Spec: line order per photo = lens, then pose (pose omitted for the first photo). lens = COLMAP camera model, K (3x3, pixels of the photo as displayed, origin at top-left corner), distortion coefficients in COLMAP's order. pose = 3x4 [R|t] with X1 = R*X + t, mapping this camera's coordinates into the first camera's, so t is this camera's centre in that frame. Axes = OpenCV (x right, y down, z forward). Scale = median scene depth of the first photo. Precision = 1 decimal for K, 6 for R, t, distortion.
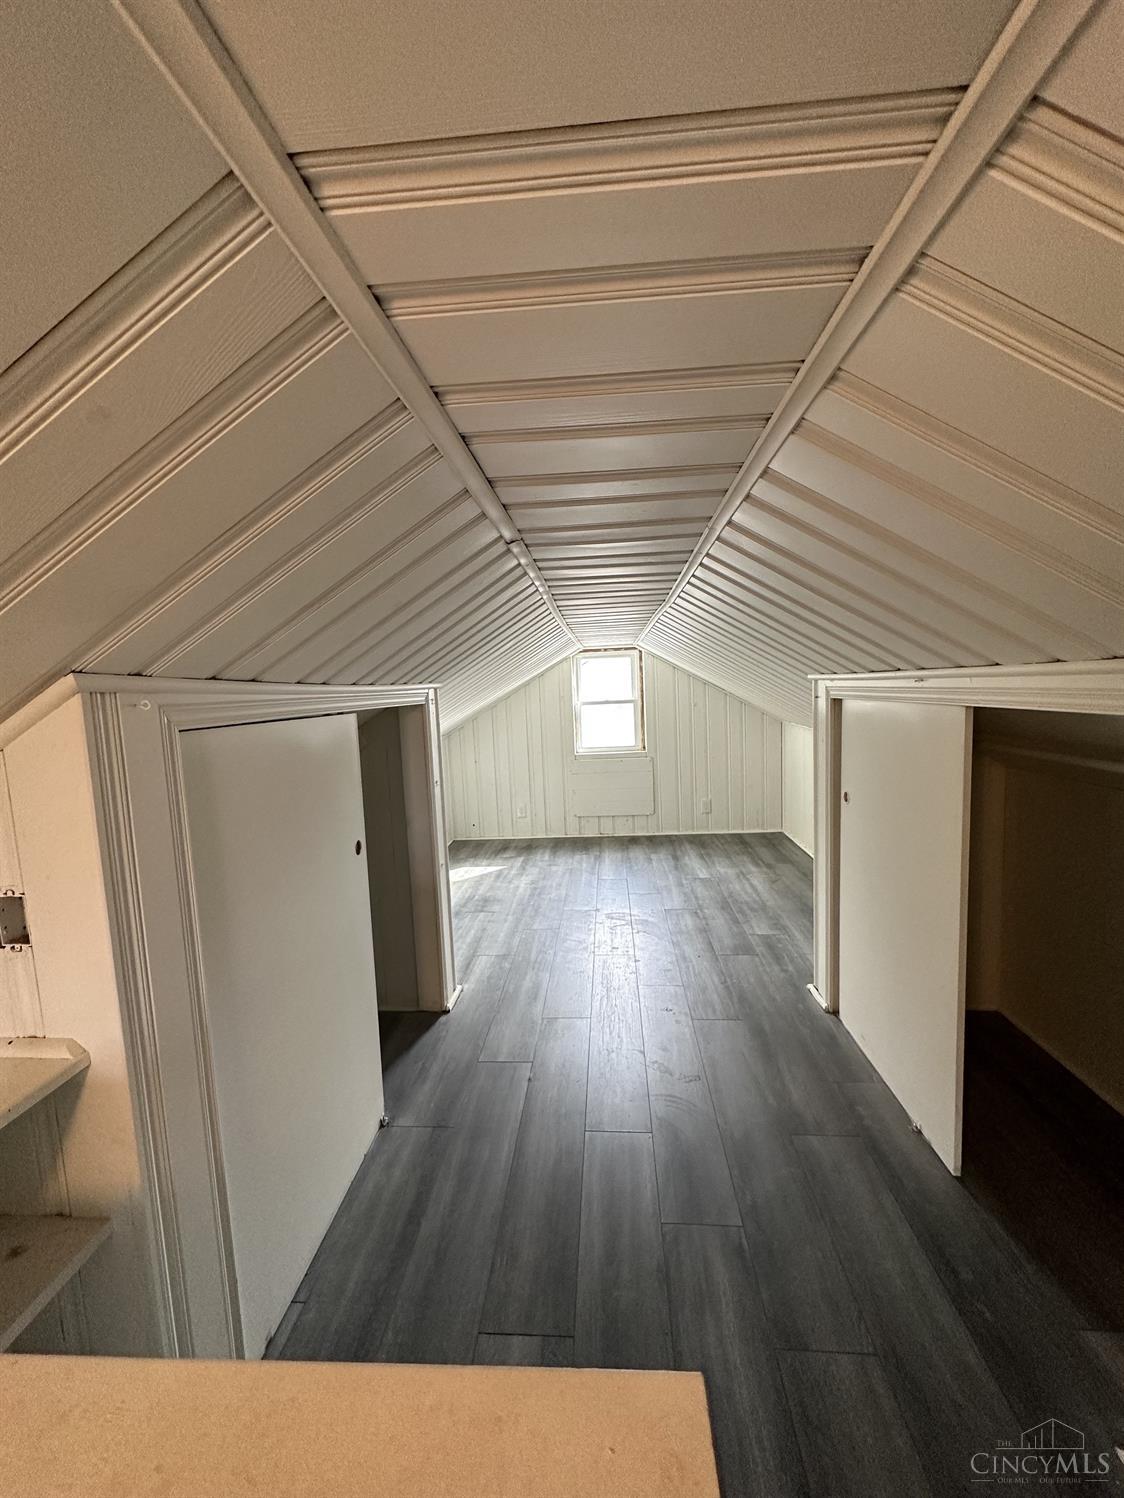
lens RADIAL K [[596.5, 0, 566.6], [0, 596.5, 750.5], [0, 0, 1]] dist [0.002305, 0.000075]
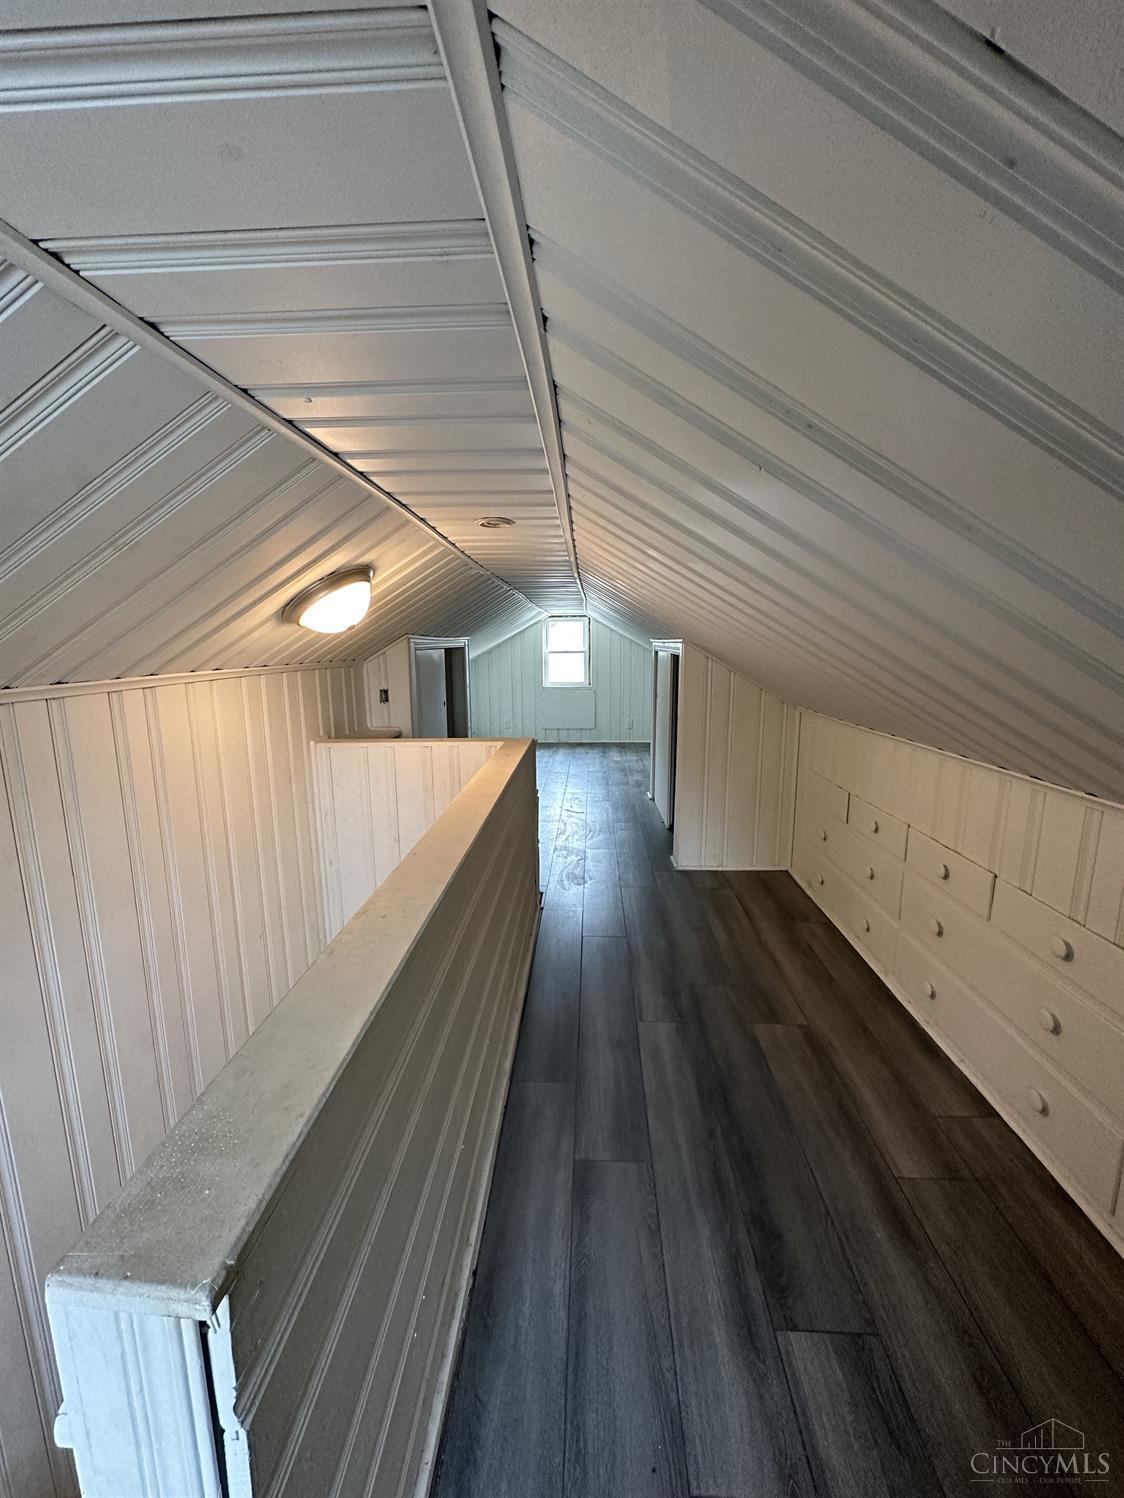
lens RADIAL K [[596.5, 0, 557.8], [0, 596.5, 745.7], [0, 0, 1]] dist [0.002305, 0.000075]
pose [[0.999524, 0.028910, 0.010816, 0.039905], [-0.029569, 0.997325, 0.066842, 0.055554], [-0.008854, -0.067130, 0.997705, -0.519075]]
